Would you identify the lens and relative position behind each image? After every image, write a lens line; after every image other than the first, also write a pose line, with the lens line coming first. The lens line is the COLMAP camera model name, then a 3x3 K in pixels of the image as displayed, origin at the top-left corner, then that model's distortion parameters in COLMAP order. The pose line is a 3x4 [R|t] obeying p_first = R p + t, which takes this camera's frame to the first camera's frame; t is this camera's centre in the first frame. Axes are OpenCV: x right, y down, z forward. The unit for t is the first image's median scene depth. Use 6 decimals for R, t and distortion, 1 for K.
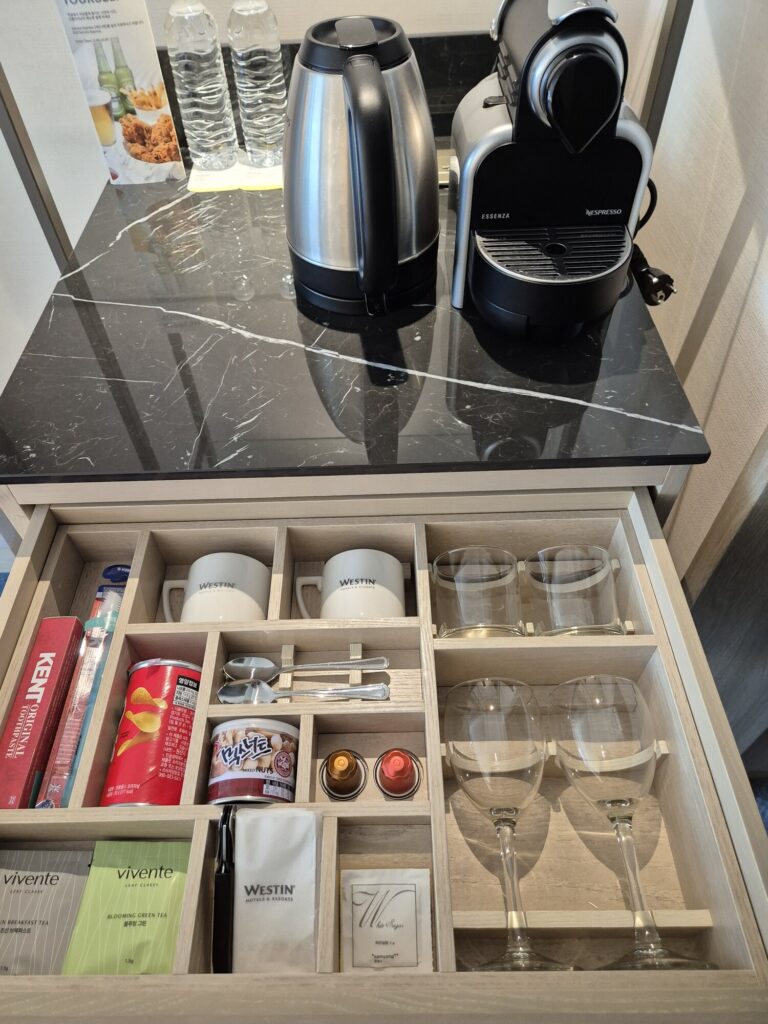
lens RADIAL K [[689.1, 0, 362.0], [0, 689.1, 525.9], [0, 0, 1]] dist [0.063692, -0.051135]
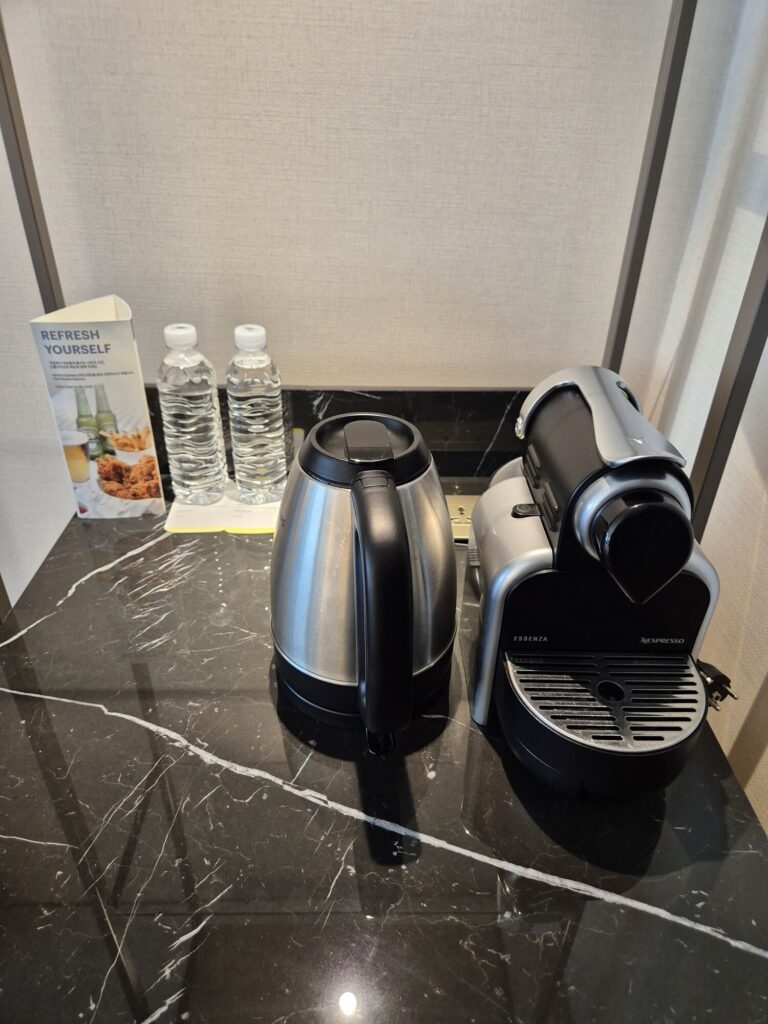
lens RADIAL K [[689.1, 0, 370.4], [0, 689.1, 538.8], [0, 0, 1]] dist [0.063692, -0.051135]
pose [[0.998362, 0.044155, 0.036391, -0.022327], [-0.032259, 0.959639, -0.279380, -0.258777], [-0.047258, 0.277748, 0.959491, 0.164126]]
